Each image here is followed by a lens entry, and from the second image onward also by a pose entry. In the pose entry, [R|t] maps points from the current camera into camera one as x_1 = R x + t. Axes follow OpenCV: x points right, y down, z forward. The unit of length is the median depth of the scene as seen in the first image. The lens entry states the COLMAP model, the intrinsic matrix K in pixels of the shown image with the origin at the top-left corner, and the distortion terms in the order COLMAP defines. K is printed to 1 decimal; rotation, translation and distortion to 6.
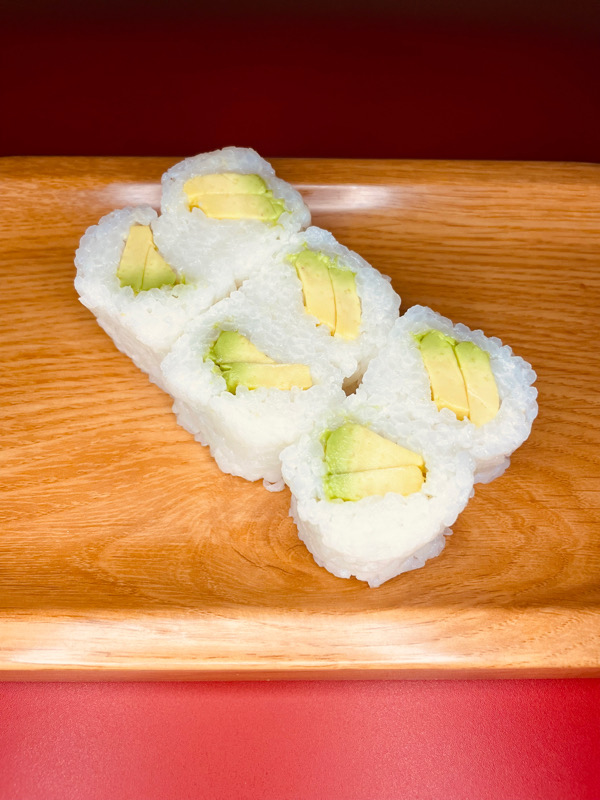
lens RADIAL K [[610.1, 0, 300.0], [0, 610.1, 400.0], [0, 0, 1]] dist [0.042243, -0.100255]
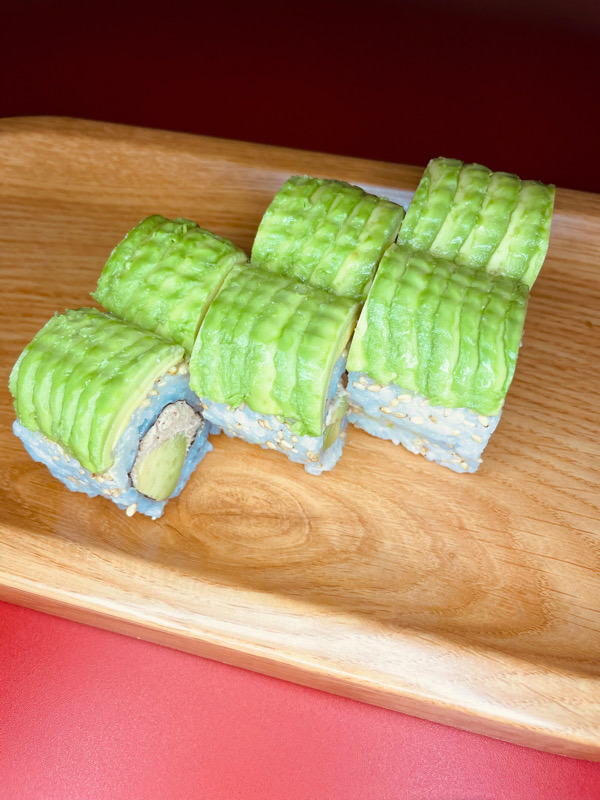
lens RADIAL K [[610.1, 0, 300.0], [0, 610.1, 400.0], [0, 0, 1]] dist [0.042243, -0.100255]
pose [[0.965788, 0.197013, -0.168641, 0.245817], [-0.206696, 0.977514, -0.041759, 0.060686], [0.156621, 0.075188, 0.984793, 0.036481]]
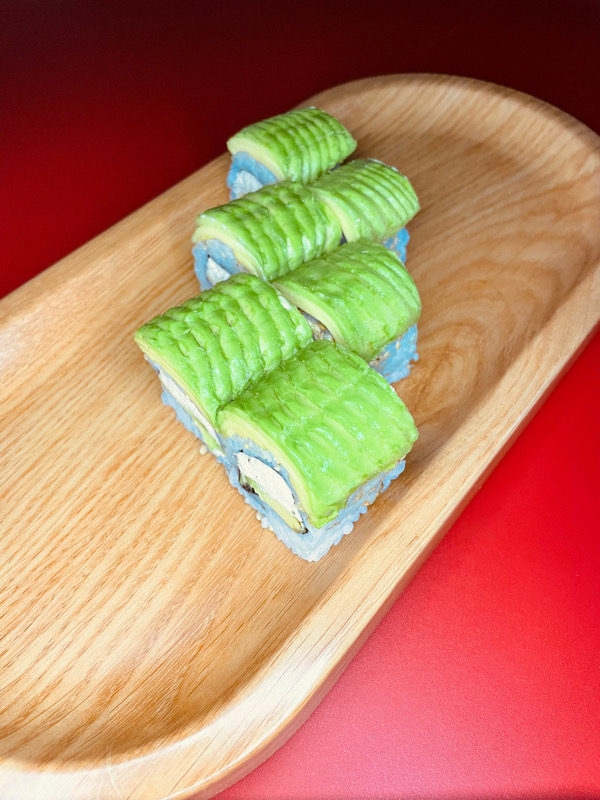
lens RADIAL K [[610.1, 0, 300.0], [0, 610.1, 400.0], [0, 0, 1]] dist [0.042243, -0.100255]
pose [[0.651379, -0.637480, 0.411492, -0.603516], [0.671902, 0.736575, 0.077496, -0.026777], [-0.352497, 0.226002, 0.908113, -0.061665]]
